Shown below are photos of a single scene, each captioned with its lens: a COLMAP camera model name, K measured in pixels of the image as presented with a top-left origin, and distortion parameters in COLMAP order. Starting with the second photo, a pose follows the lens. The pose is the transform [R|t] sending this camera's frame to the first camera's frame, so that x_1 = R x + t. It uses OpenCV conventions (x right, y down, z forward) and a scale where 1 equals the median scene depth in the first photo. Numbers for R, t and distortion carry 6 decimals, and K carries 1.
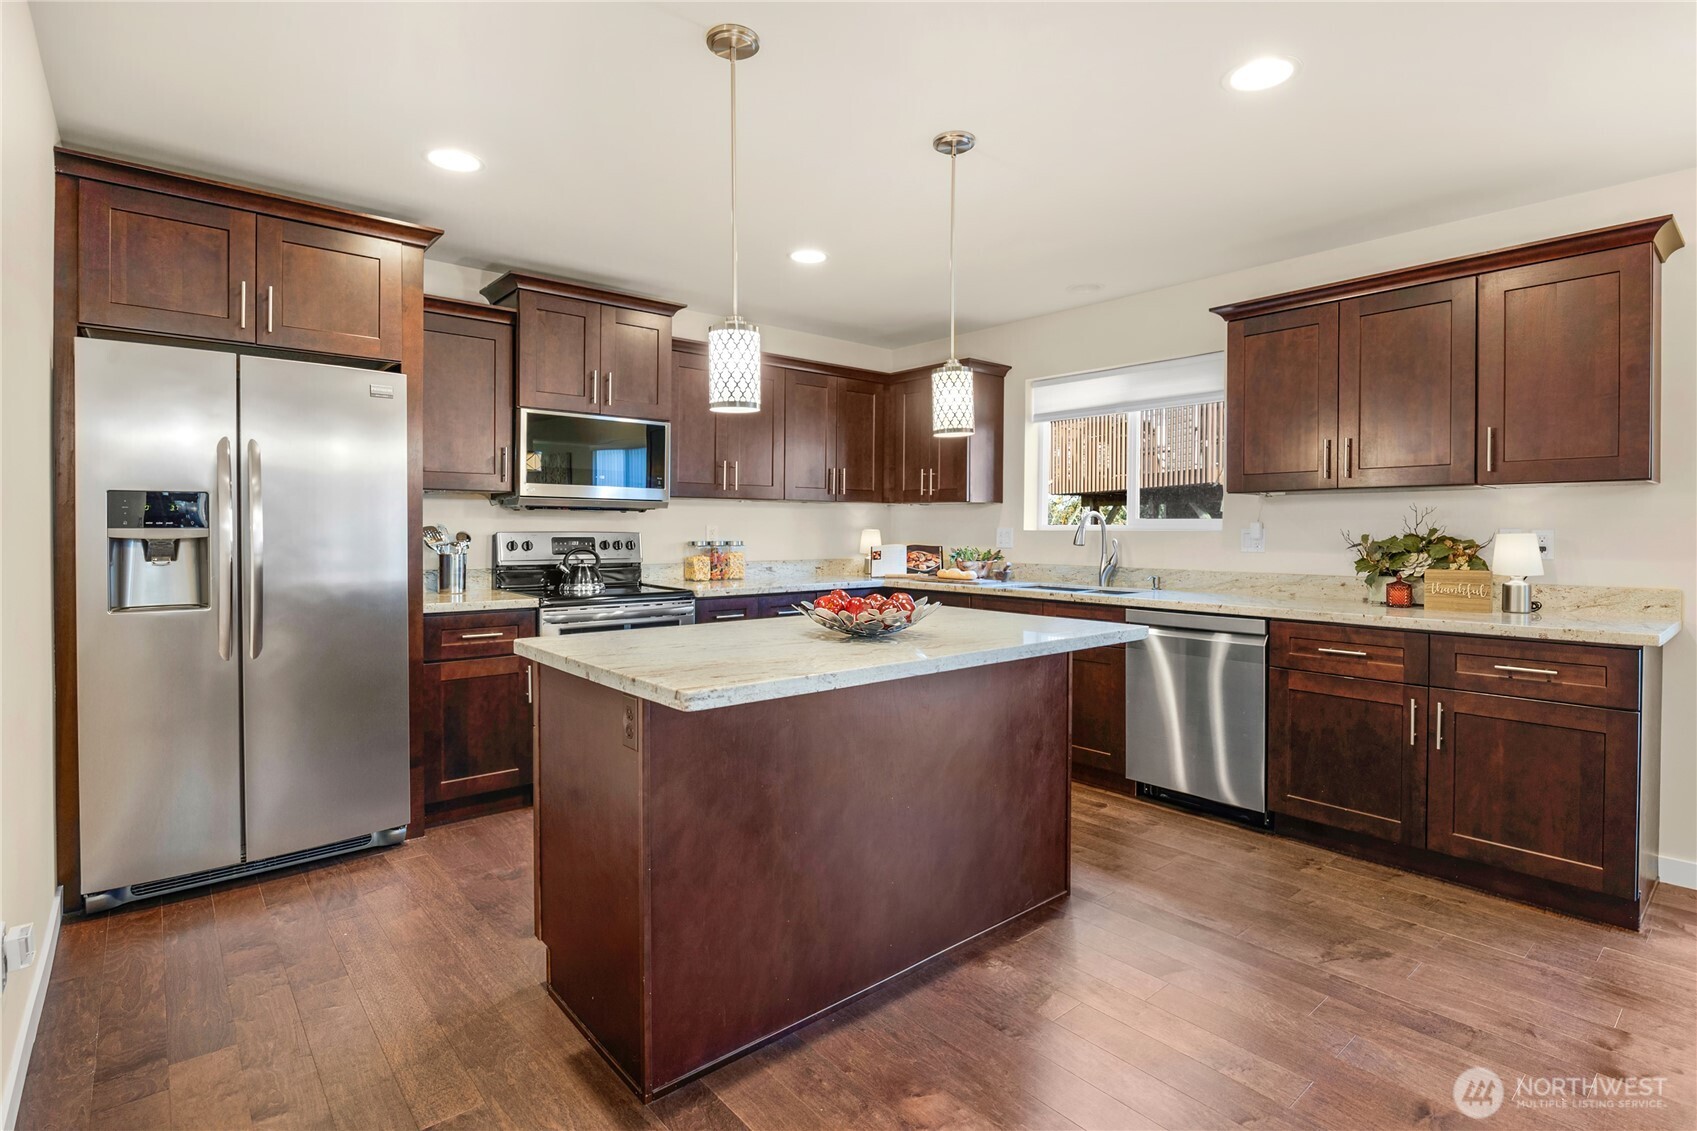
lens RADIAL K [[818.4, 0, 862.7], [0, 818.4, 542.0], [0, 0, 1]] dist [-0.014631, 0.000092]
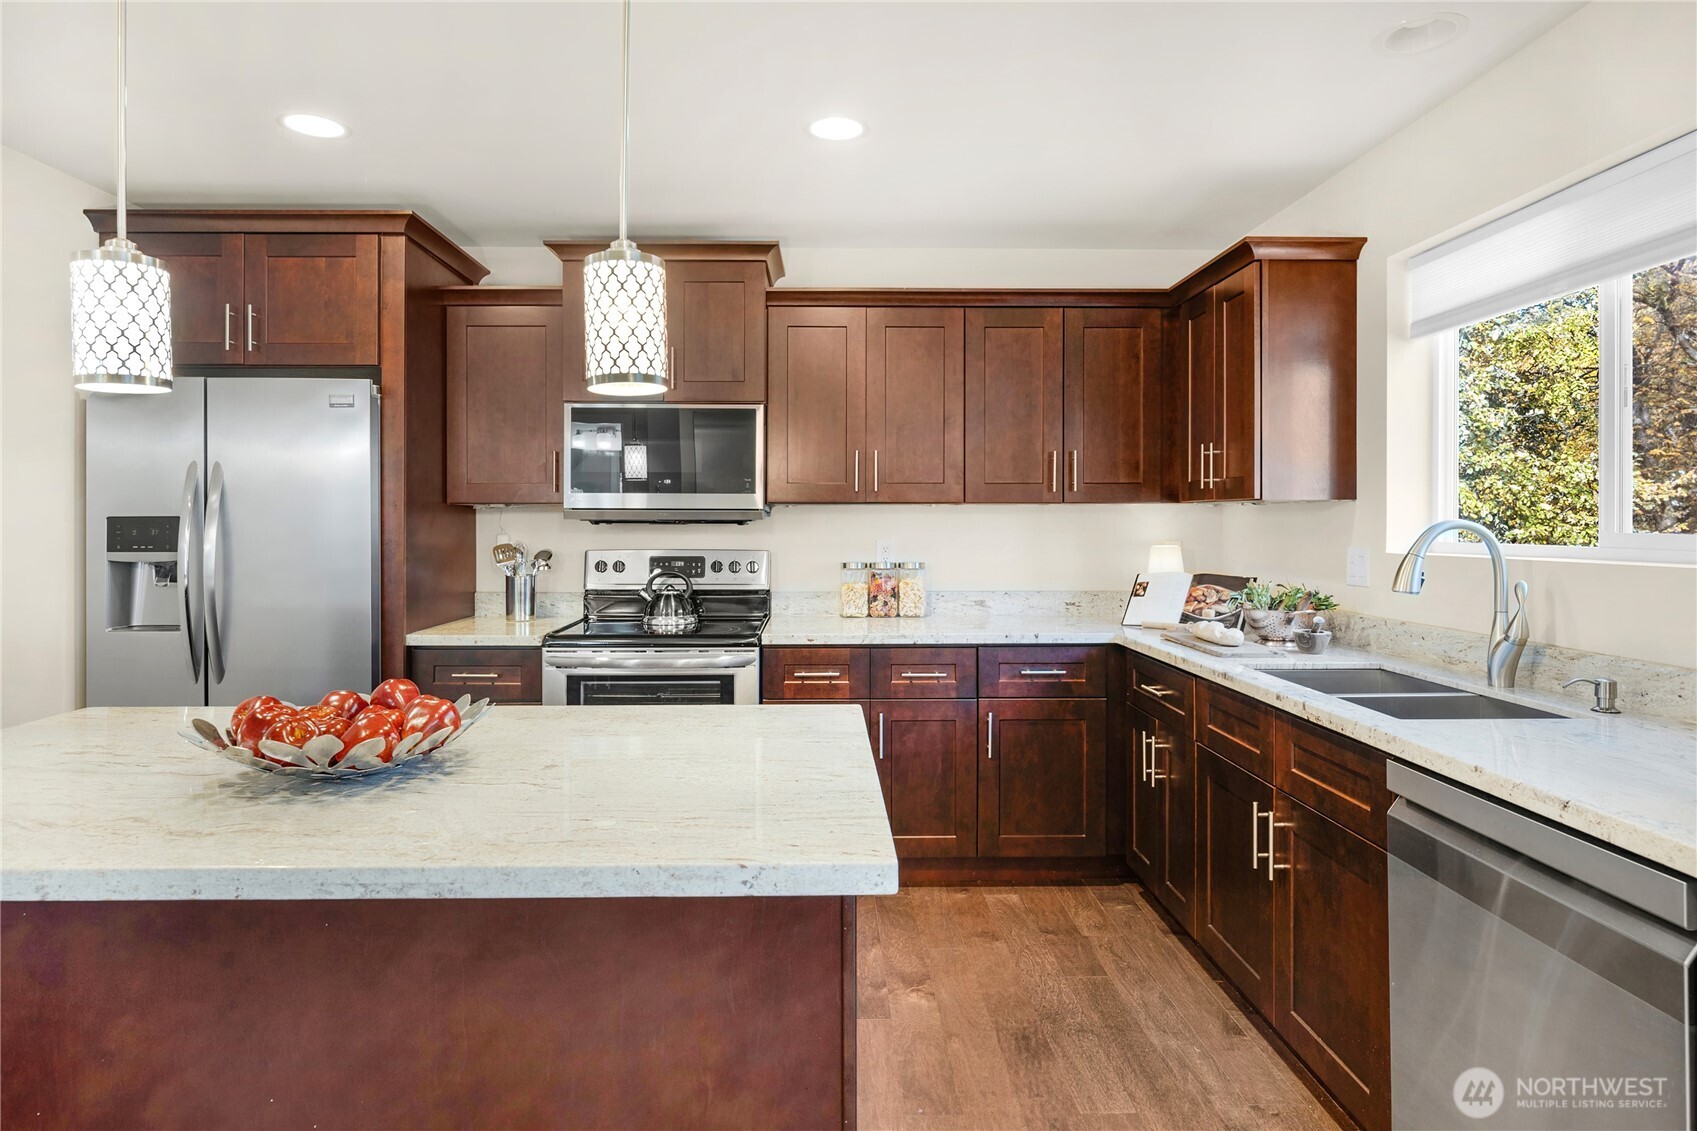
lens RADIAL K [[931.3, 0, 844.0], [0, 931.3, 512.5], [0, 0, 1]] dist [0.006514, 0.000862]
pose [[0.768981, -0.013254, -0.639134, 0.422797], [-0.006575, 0.999568, -0.028639, -0.027995], [0.639238, 0.026225, 0.768562, 0.462815]]
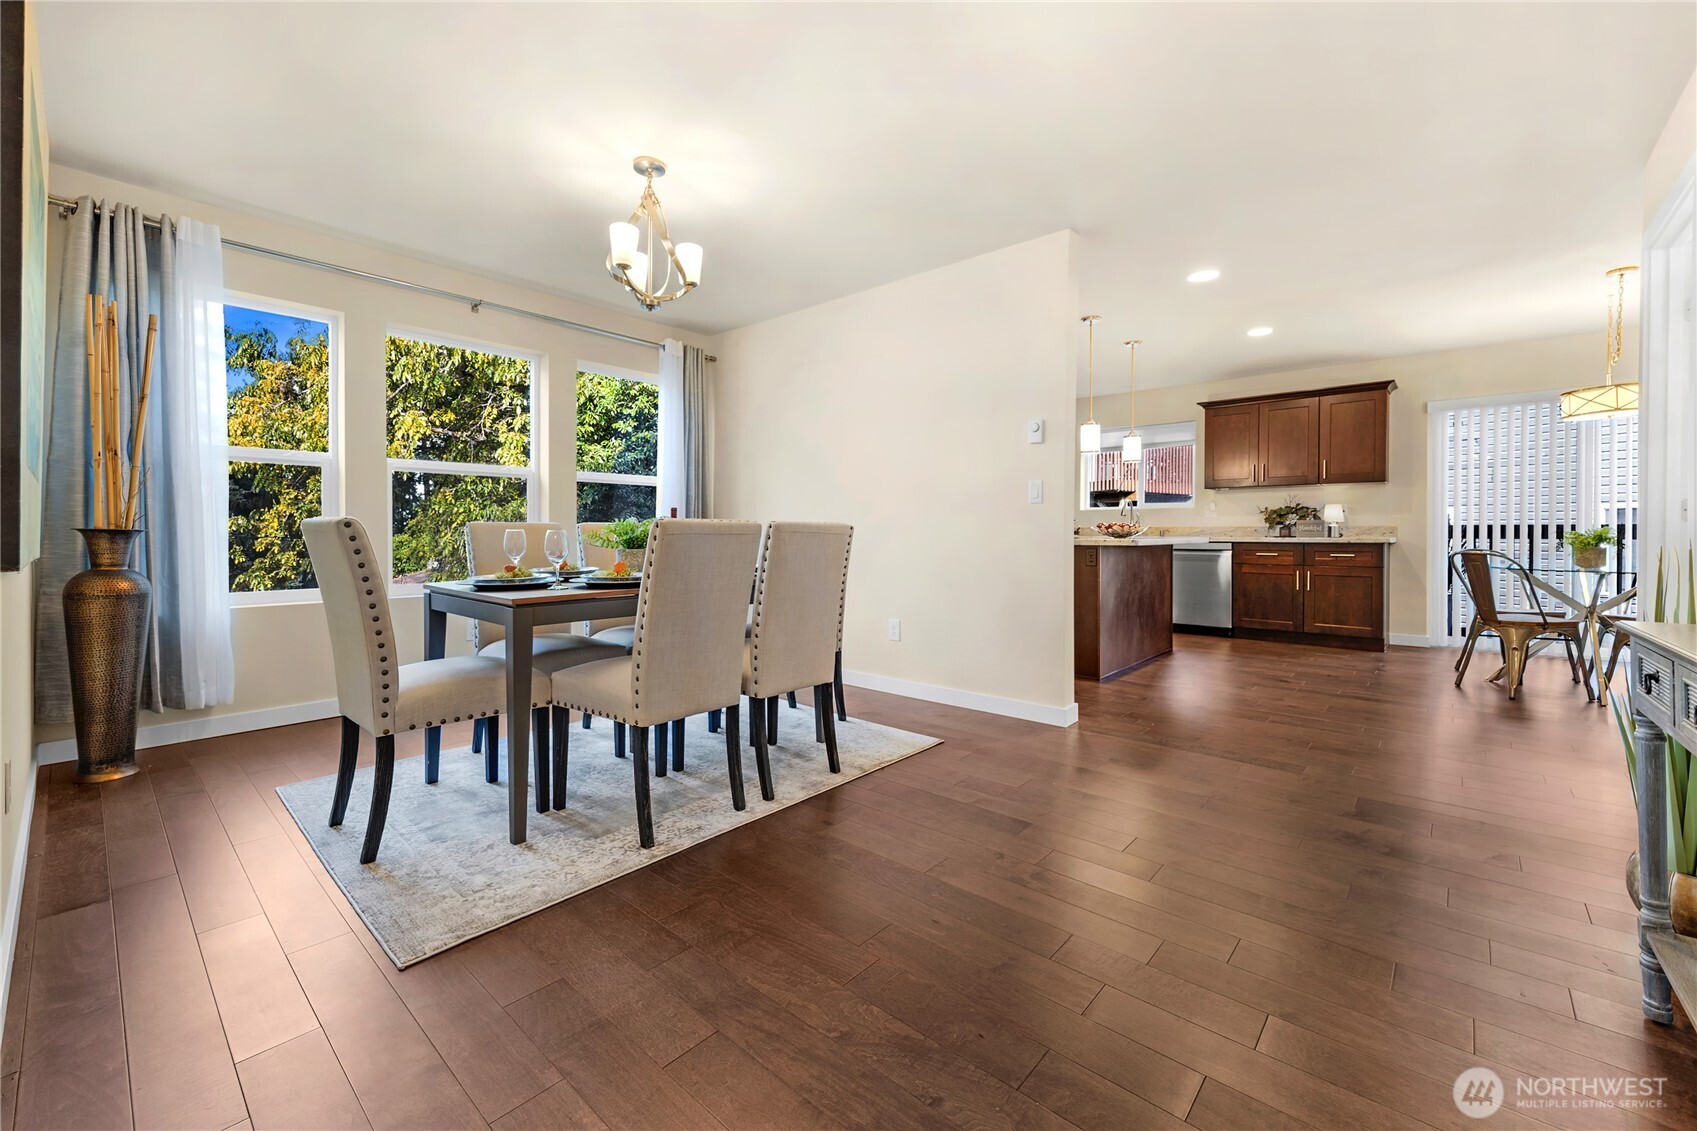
lens RADIAL K [[680.6, 0, 850.5], [0, 680.6, 549.5], [0, 0, 1]] dist [-0.007749, 0.000199]
pose [[0.992413, -0.010371, 0.122513, -0.739255], [0.009550, 0.999928, 0.007289, 0.081932], [-0.122580, -0.006064, 0.992440, -0.701786]]
